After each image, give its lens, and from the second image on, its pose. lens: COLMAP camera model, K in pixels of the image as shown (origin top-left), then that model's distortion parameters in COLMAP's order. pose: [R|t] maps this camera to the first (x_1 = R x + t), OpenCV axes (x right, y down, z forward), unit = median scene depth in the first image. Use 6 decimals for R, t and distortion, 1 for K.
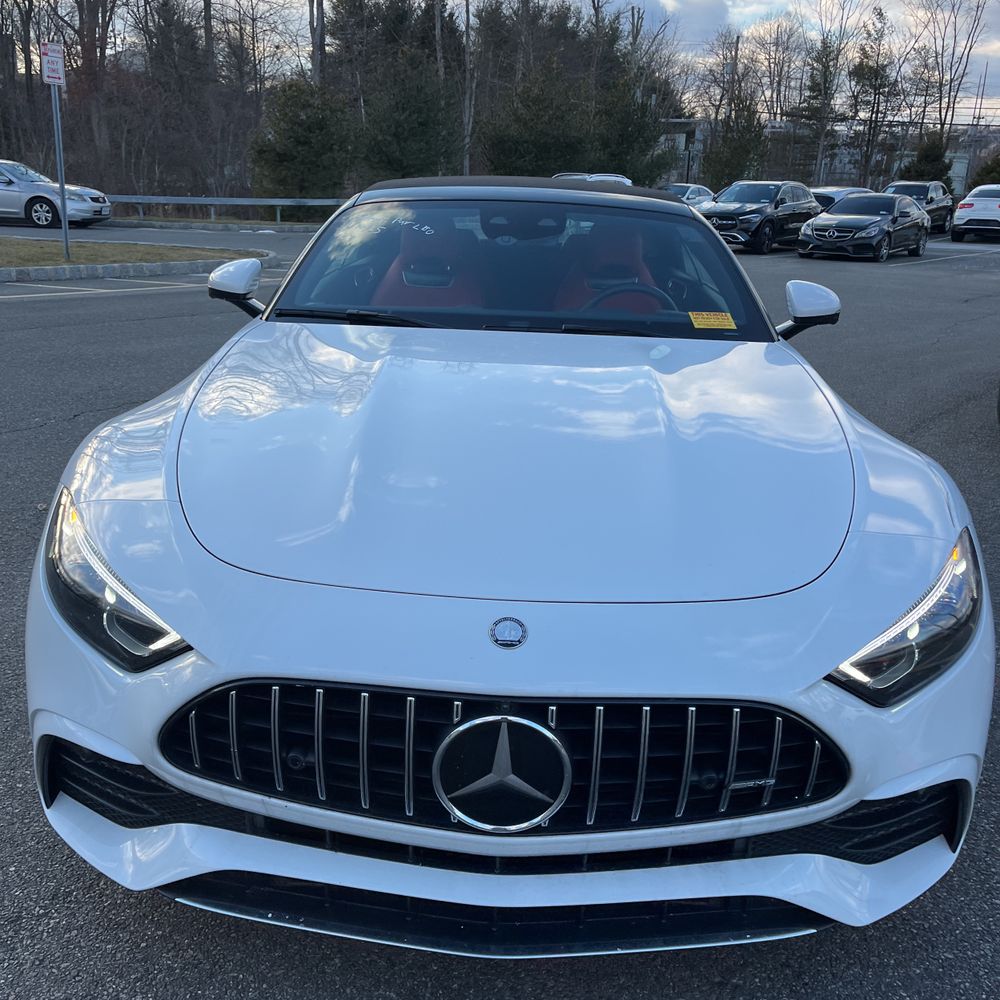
lens RADIAL K [[997.0, 0, 499.2], [0, 997.0, 498.9], [0, 0, 1]] dist [0.047959, -0.055575]
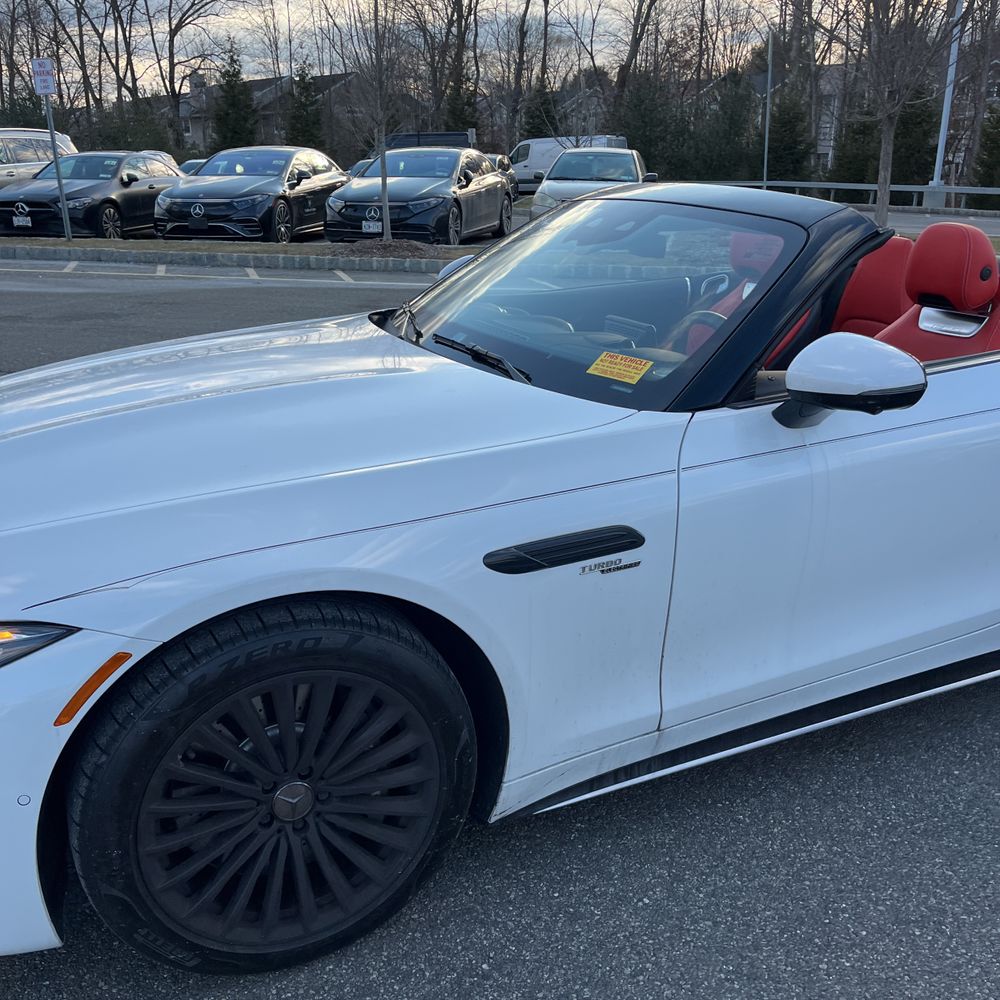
lens RADIAL K [[1005.5, 0, 492.9], [0, 1005.5, 501.7], [0, 0, 1]] dist [0.017227, 0.011887]
pose [[0.459159, 0.252948, -0.851581, 0.089675], [-0.255182, 0.955760, 0.146303, -0.018674], [0.850914, 0.150132, 0.503394, 0.063825]]
